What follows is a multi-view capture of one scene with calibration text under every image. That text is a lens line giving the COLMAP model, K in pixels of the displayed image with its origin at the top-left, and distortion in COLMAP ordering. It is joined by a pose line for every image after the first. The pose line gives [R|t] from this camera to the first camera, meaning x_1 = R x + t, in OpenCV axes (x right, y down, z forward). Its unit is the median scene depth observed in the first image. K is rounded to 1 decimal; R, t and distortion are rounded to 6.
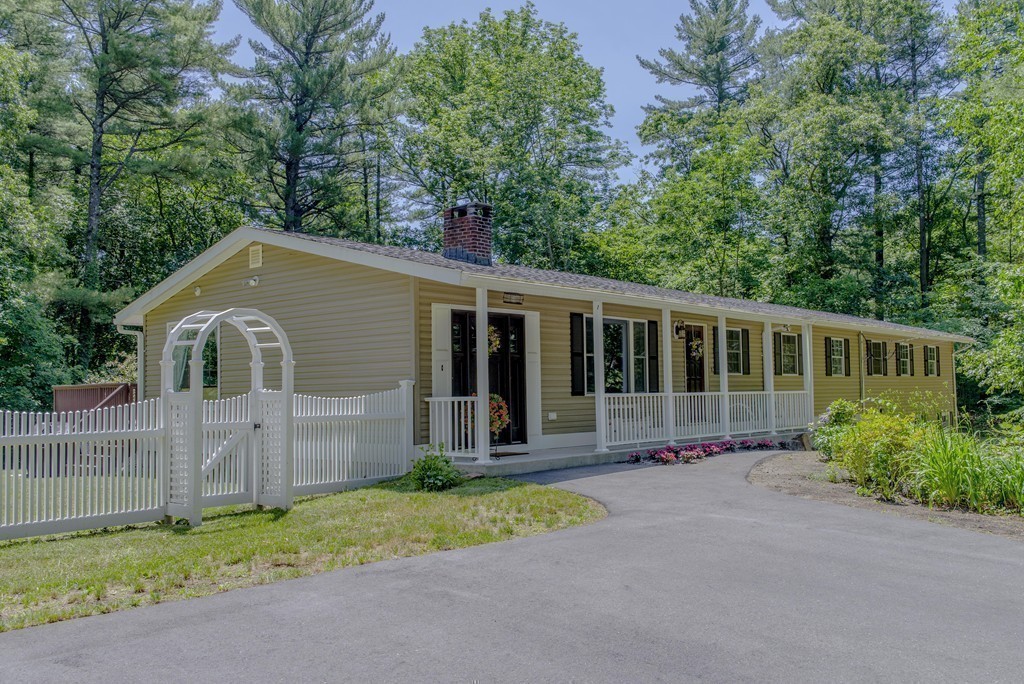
lens RADIAL K [[709.6, 0, 512.0], [0, 709.6, 342.0], [0, 0, 1]] dist [-0.050358, 0.001754]
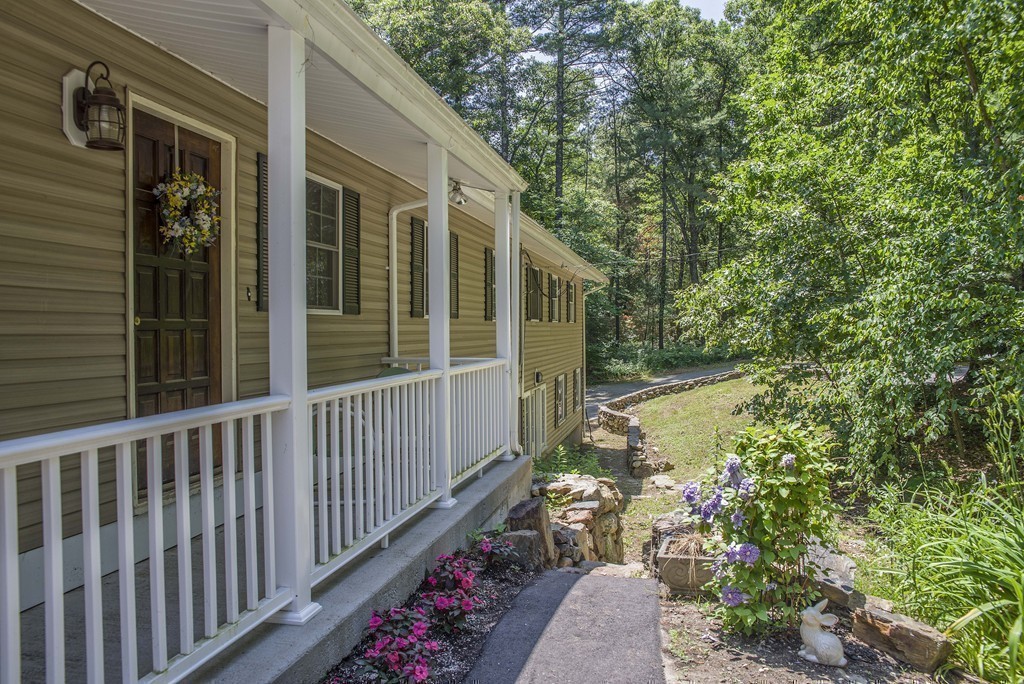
lens RADIAL K [[709.6, 0, 512.0], [0, 709.6, 342.0], [0, 0, 1]] dist [-0.050358, 0.001754]
pose [[0.829917, -0.005892, 0.557856, 0.220452], [-0.038844, 0.996907, 0.068317, 0.036066], [-0.556533, -0.078367, 0.827121, 0.730033]]
